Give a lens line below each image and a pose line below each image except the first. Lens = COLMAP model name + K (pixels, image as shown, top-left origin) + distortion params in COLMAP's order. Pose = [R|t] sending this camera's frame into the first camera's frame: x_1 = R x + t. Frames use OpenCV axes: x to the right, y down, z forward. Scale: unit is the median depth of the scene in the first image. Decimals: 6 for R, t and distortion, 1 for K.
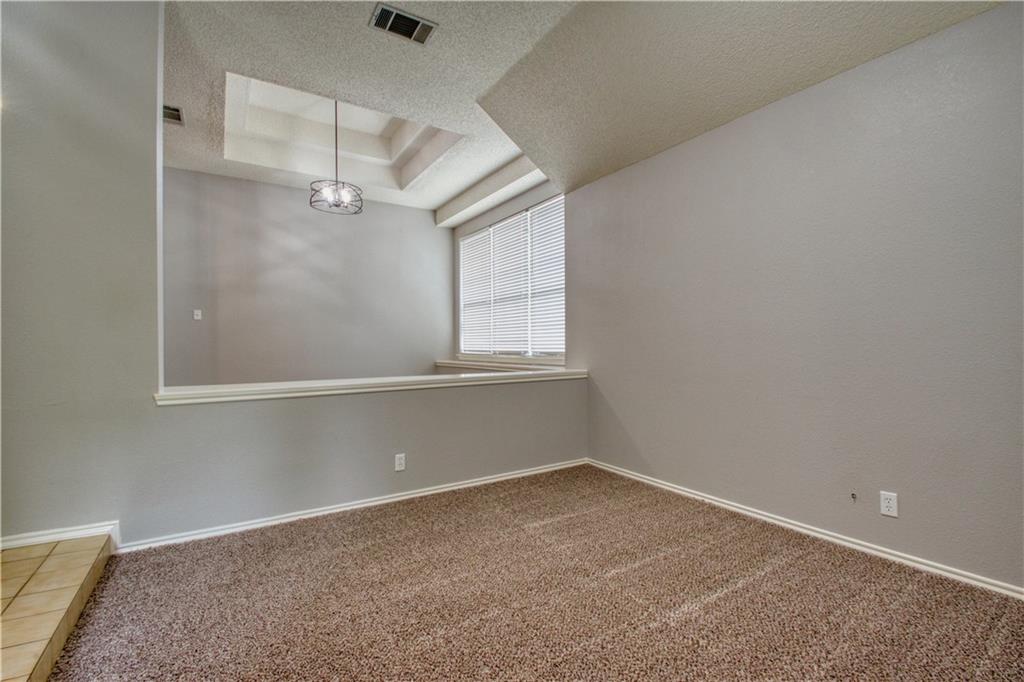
lens RADIAL K [[455.1, 0, 502.9], [0, 455.1, 340.8], [0, 0, 1]] dist [0.003899, -0.009322]
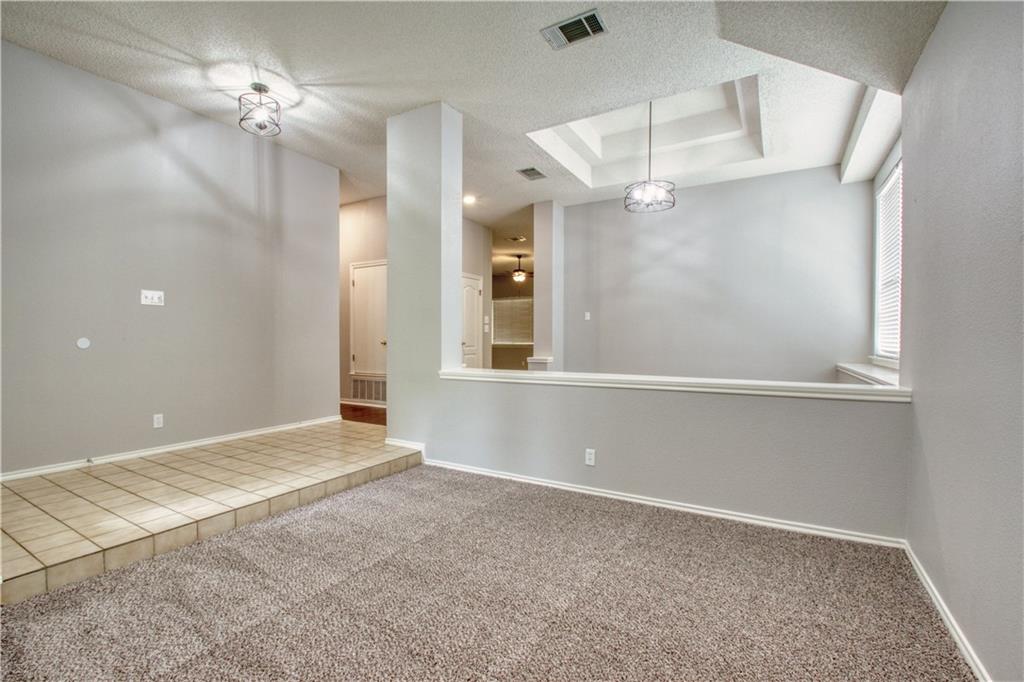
lens RADIAL K [[455.1, 0, 505.2], [0, 455.1, 339.9], [0, 0, 1]] dist [0.003899, -0.009322]
pose [[0.457171, 0.007027, -0.889351, 0.408713], [0.001295, 0.999962, 0.008567, -0.002911], [0.889378, -0.005068, 0.457144, 0.252800]]
